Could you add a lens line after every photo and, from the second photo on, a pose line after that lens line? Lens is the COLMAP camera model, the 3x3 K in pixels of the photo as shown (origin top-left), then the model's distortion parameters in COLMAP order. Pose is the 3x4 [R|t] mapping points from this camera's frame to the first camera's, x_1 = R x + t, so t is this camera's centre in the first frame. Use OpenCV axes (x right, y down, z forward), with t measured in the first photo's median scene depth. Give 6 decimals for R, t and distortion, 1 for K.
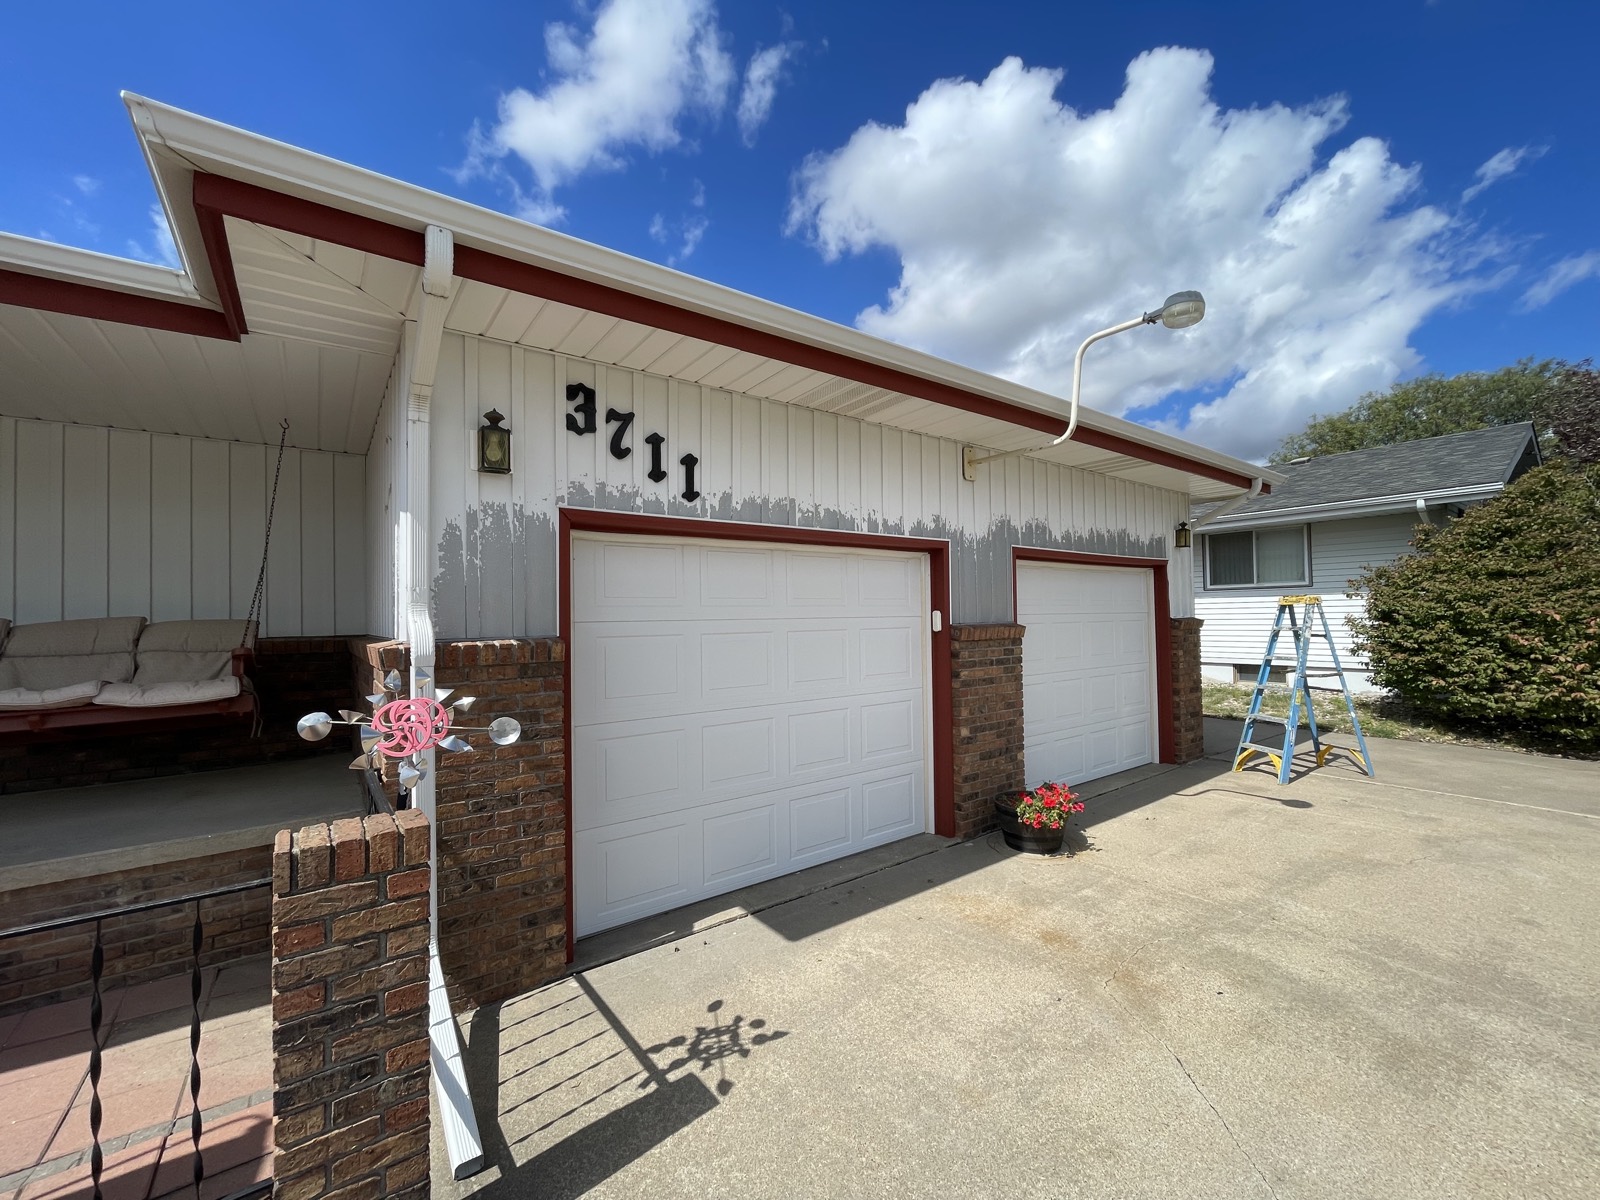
lens RADIAL K [[647.8, 0, 802.6], [0, 647.8, 598.8], [0, 0, 1]] dist [-0.000886, 0.000037]
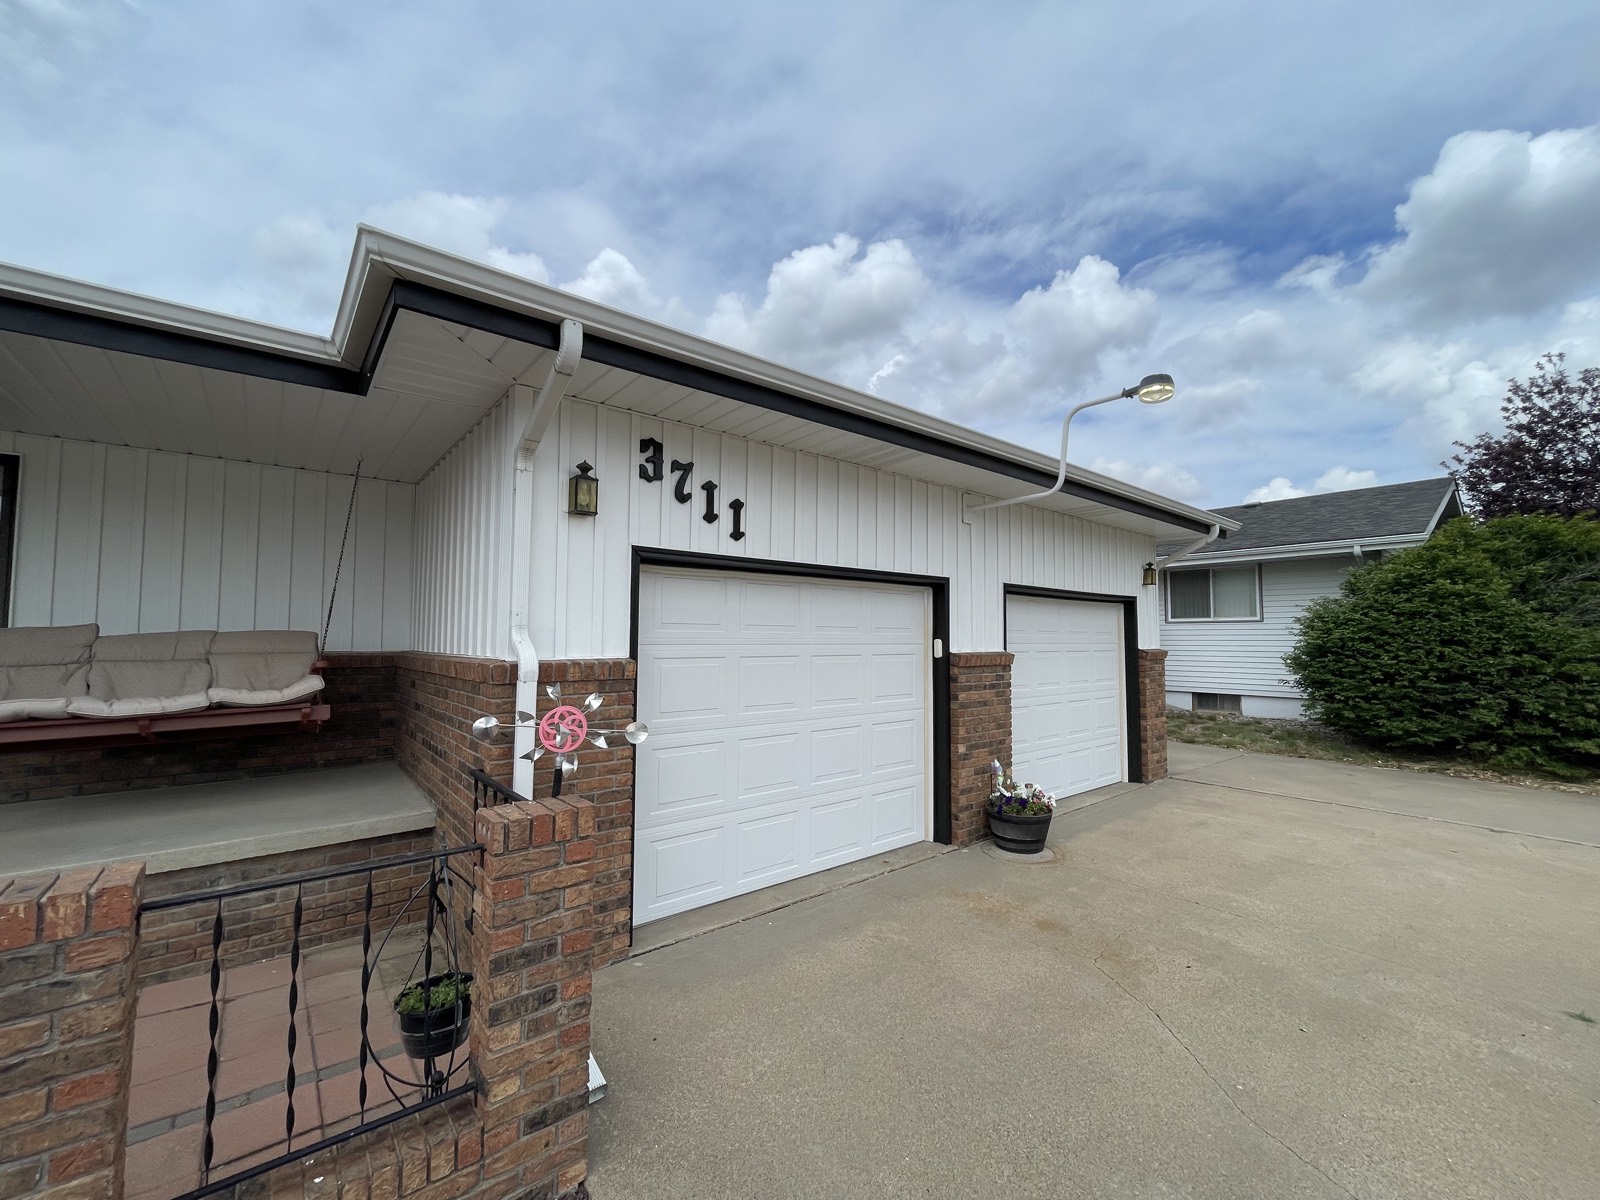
lens RADIAL K [[647.8, 0, 802.6], [0, 647.8, 598.8], [0, 0, 1]] dist [-0.000886, 0.000037]
pose [[0.998581, 0.022777, 0.048130, -0.111577], [-0.021108, 0.999167, -0.034914, -0.010123], [-0.048886, 0.033849, 0.998231, -0.144117]]
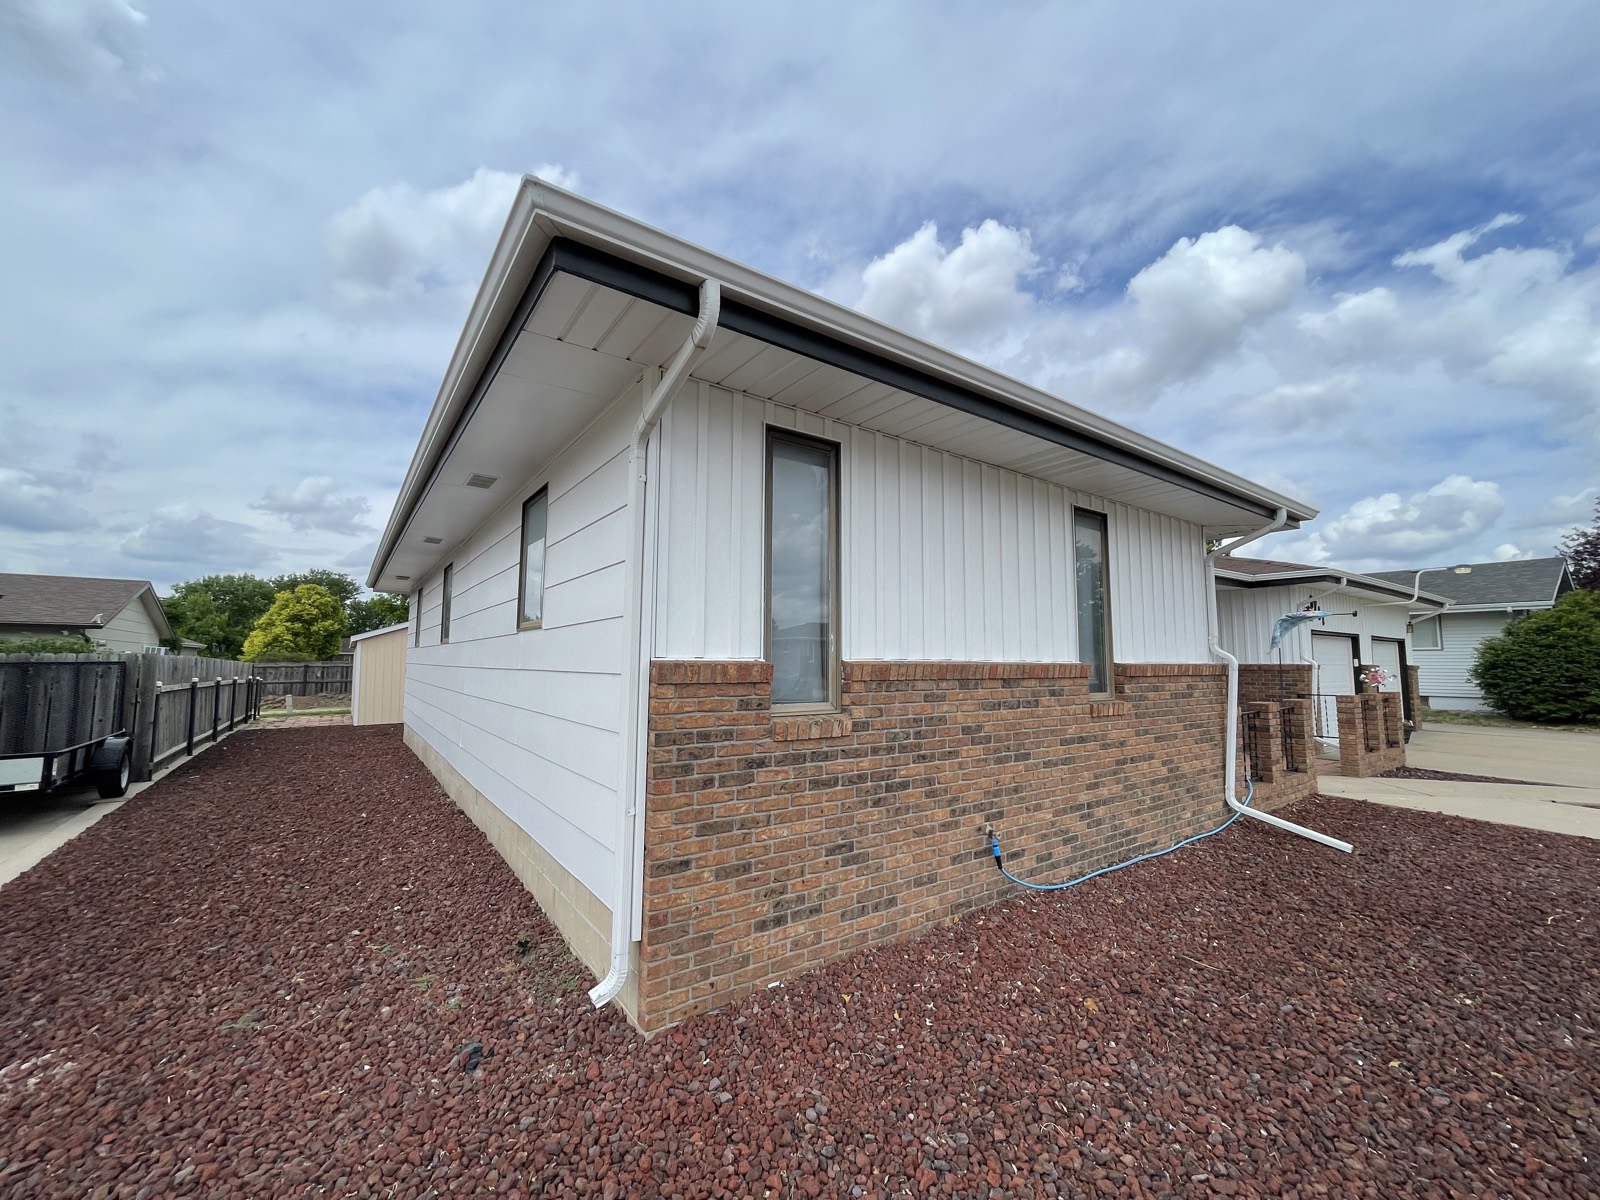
lens RADIAL K [[647.8, 0, 802.6], [0, 647.8, 598.8], [0, 0, 1]] dist [-0.000886, 0.000037]
pose [[0.999629, 0.016774, -0.021449, -2.892212], [-0.018361, 0.996932, -0.076083, 0.022063], [0.020107, 0.076448, 0.996871, -2.518756]]
